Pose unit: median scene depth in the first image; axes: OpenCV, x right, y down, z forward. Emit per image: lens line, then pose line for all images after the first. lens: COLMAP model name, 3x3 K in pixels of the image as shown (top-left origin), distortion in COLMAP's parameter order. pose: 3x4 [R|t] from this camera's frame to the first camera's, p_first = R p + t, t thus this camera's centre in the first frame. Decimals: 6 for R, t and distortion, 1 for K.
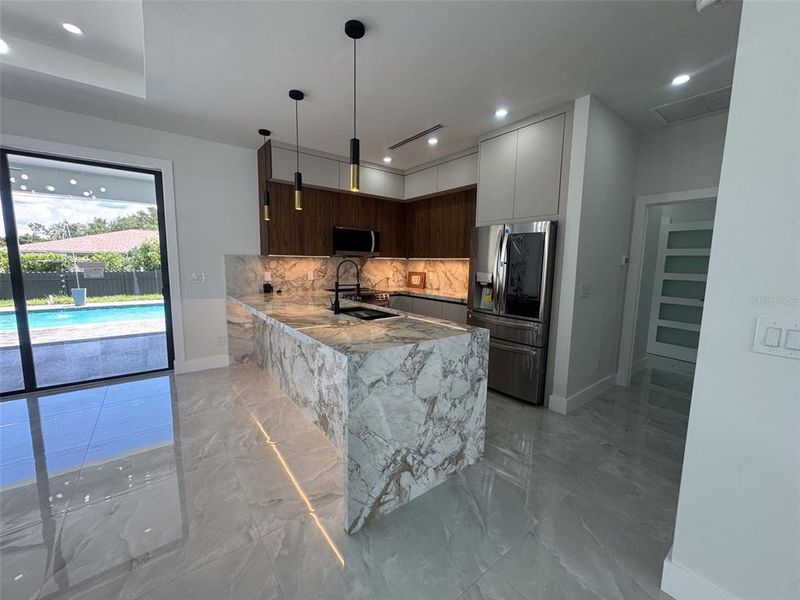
lens RADIAL K [[318.9, 0, 380.2], [0, 318.9, 311.6], [0, 0, 1]] dist [-0.001226, -0.000354]
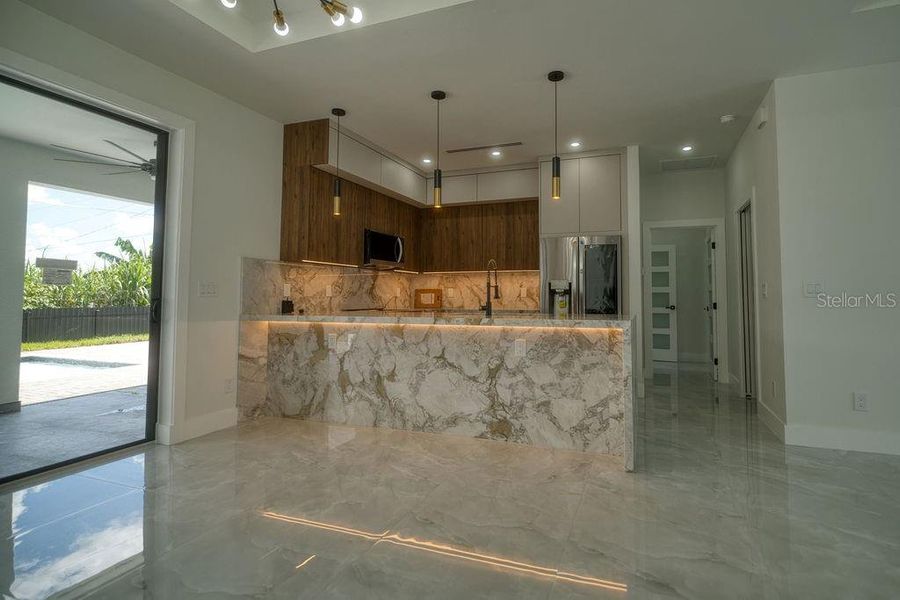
lens RADIAL K [[488.4, 0, 450.0], [0, 488.4, 300.0], [0, 0, 1]] dist [0.002550, 0.000170]
pose [[0.837369, -0.010253, 0.546542, -0.655711], [0.093207, 0.987861, -0.124273, 0.083468], [-0.538633, 0.155004, 0.828160, -0.104868]]
